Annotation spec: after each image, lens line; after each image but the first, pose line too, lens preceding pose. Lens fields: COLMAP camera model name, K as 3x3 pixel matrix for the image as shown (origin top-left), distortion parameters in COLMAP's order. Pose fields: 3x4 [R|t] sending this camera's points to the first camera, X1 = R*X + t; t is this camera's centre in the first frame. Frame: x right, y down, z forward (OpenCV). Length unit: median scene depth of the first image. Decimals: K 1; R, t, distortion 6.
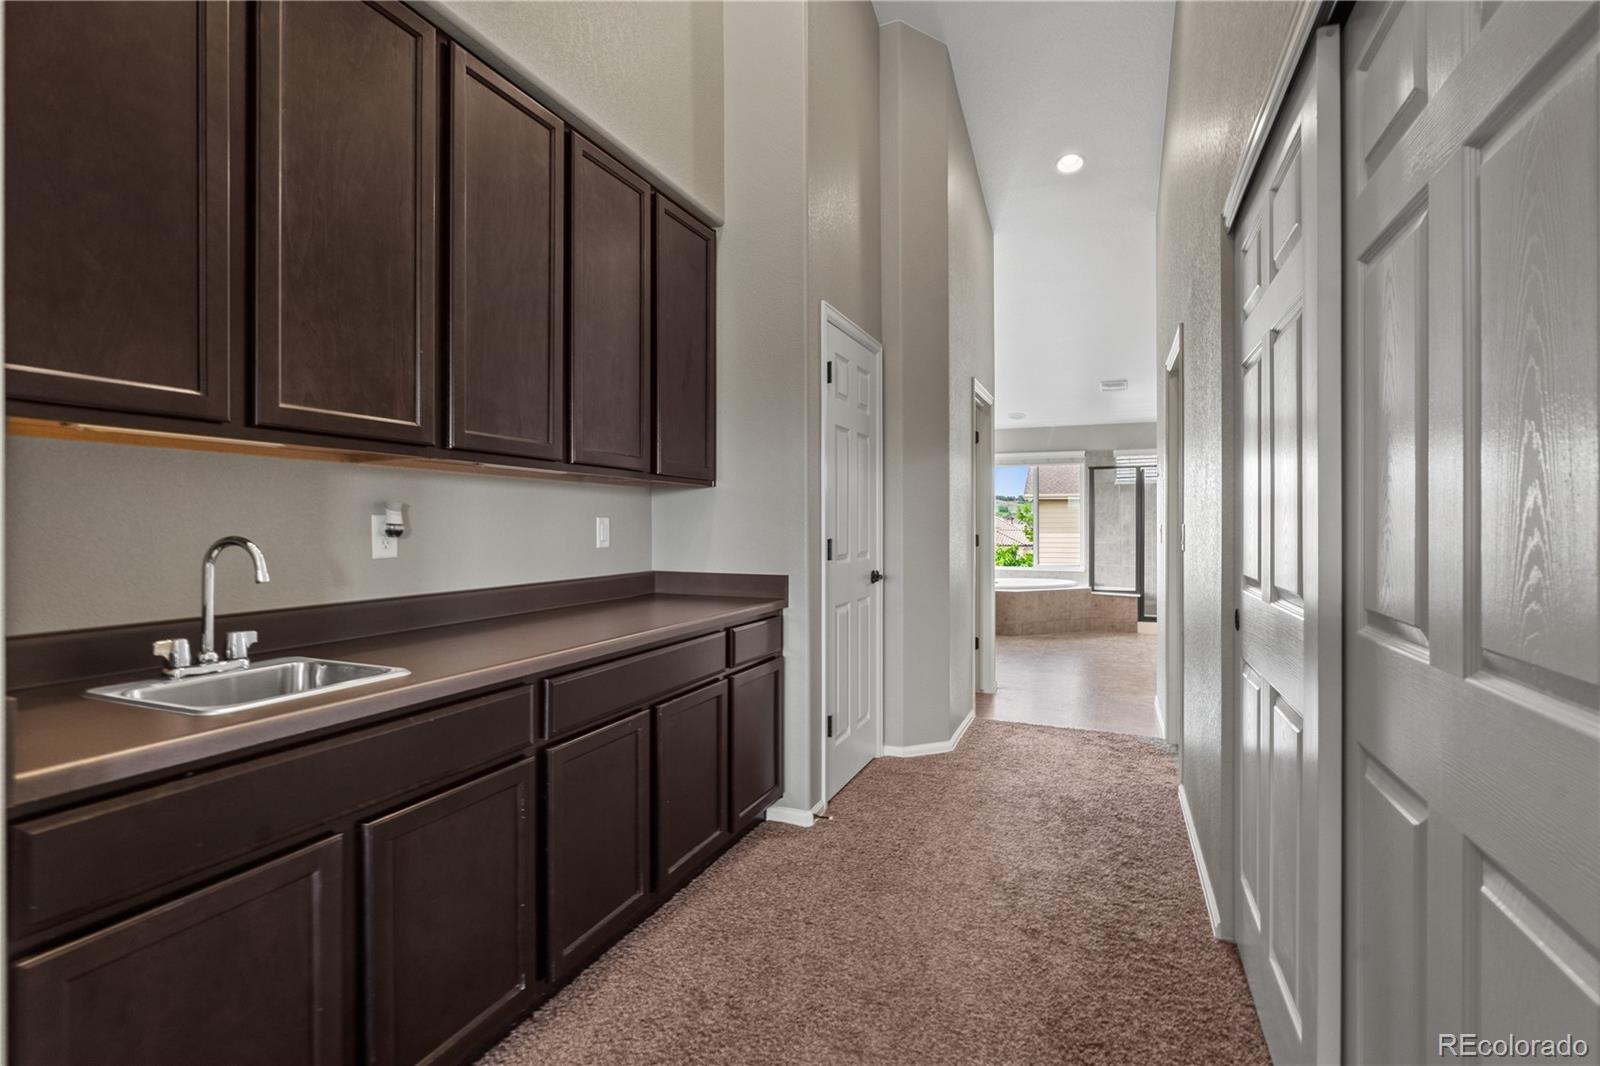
lens RADIAL K [[751.4, 0, 798.5], [0, 751.4, 524.3], [0, 0, 1]] dist [-0.001629, -0.000340]
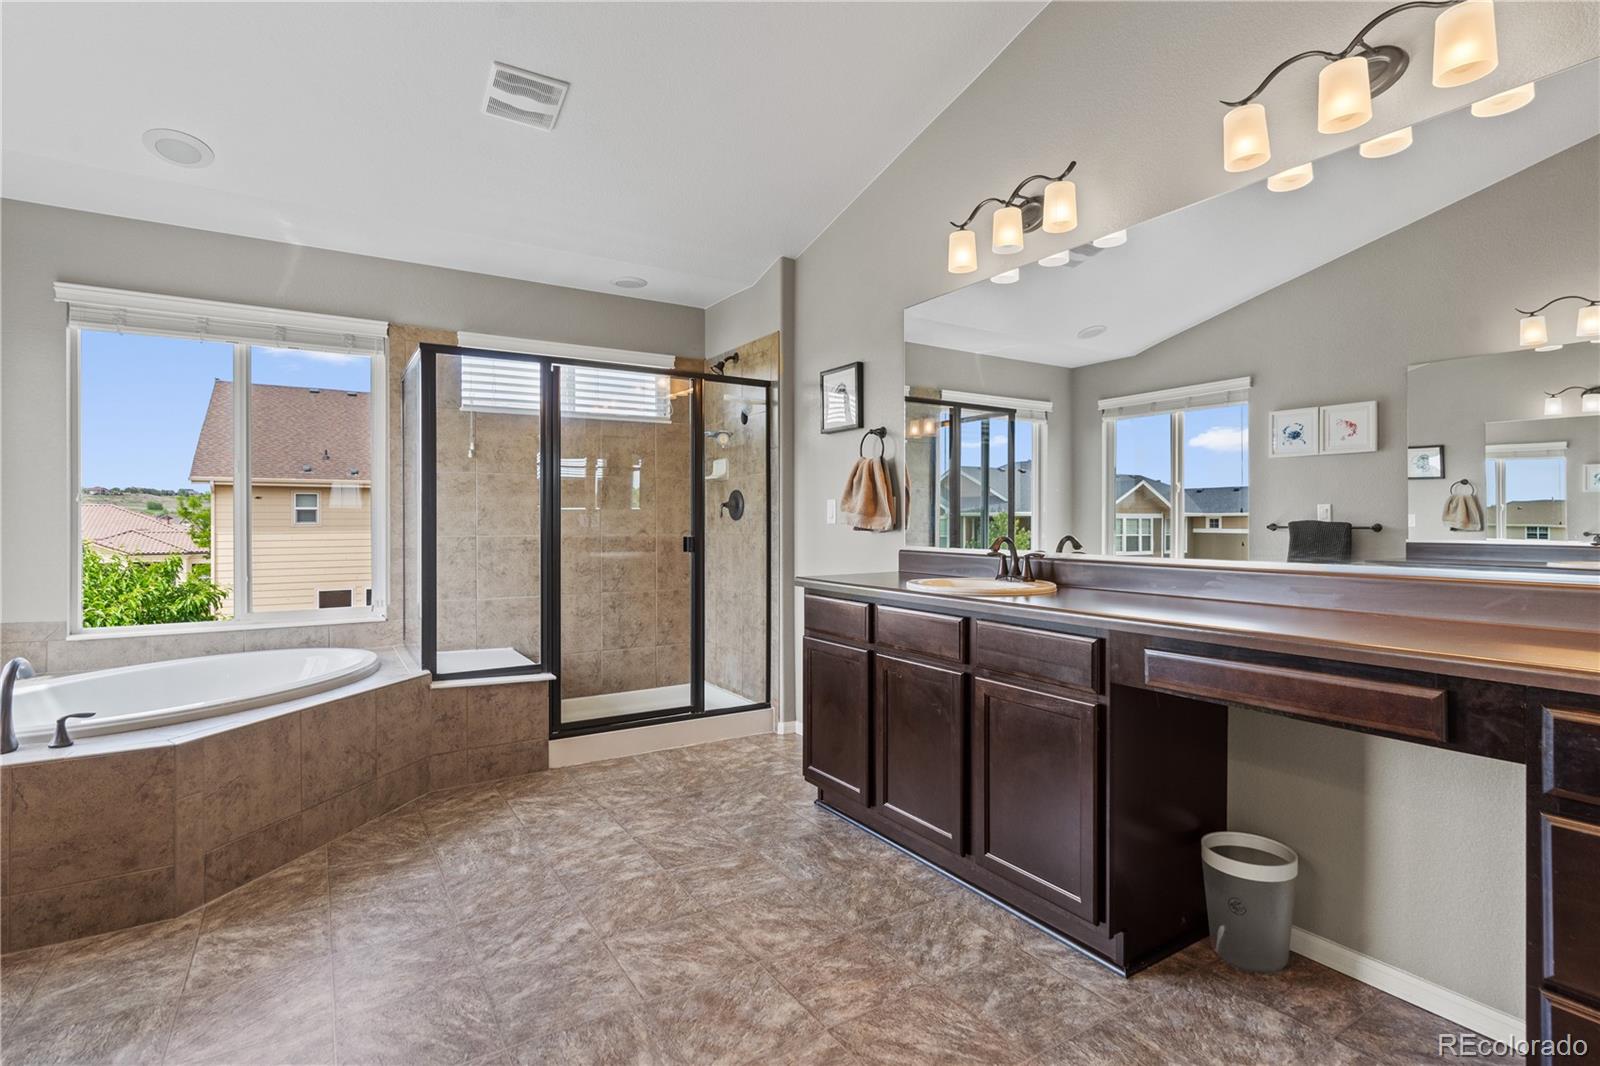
lens RADIAL K [[766.0, 0, 800.0], [0, 766.0, 533.0], [0, 0, 1]] dist [0.002957, 0.000491]
pose [[0.569636, -0.005844, 0.821876, 0.168738], [-0.001423, 0.999966, 0.008096, 0.011792], [-0.821896, -0.005782, 0.569608, 0.582509]]
